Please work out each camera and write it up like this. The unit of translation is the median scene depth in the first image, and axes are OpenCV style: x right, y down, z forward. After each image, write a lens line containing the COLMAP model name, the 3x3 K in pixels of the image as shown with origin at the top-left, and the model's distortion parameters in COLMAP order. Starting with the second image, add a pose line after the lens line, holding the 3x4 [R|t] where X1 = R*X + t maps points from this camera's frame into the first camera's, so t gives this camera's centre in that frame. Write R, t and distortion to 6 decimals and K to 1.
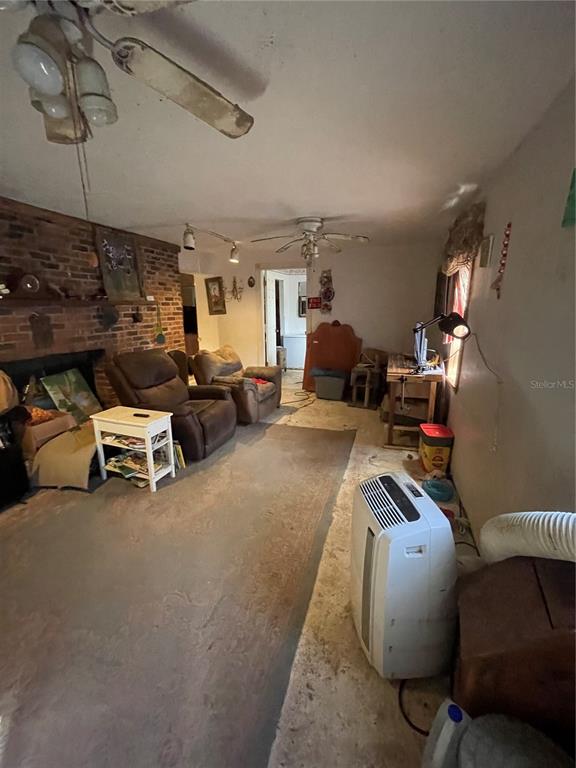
lens RADIAL K [[313.3, 0, 286.5], [0, 313.3, 381.6], [0, 0, 1]] dist [-0.004686, 0.000136]
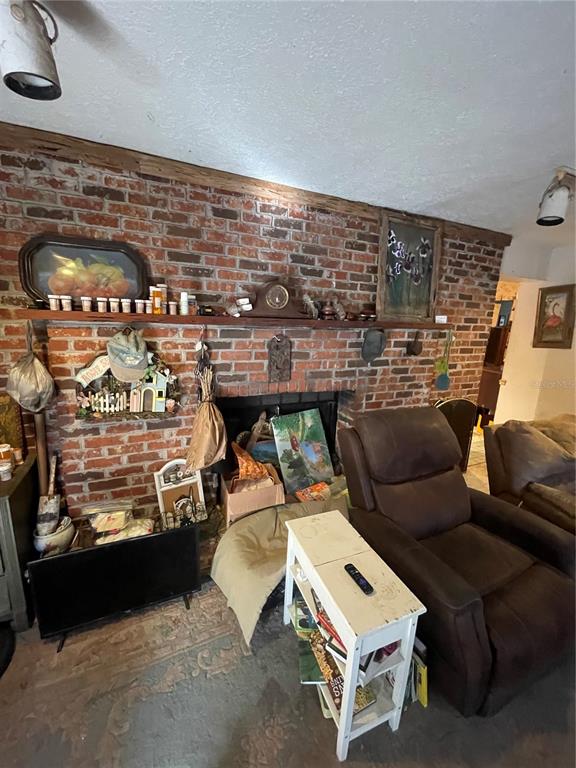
lens RADIAL K [[313.3, 0, 288.8], [0, 313.3, 381.8], [0, 0, 1]] dist [-0.004686, 0.000136]
pose [[0.665899, 0.192727, -0.720718, -0.179401], [-0.219372, 0.973930, 0.057752, -0.126111], [0.713060, 0.119649, 0.690818, 0.401913]]
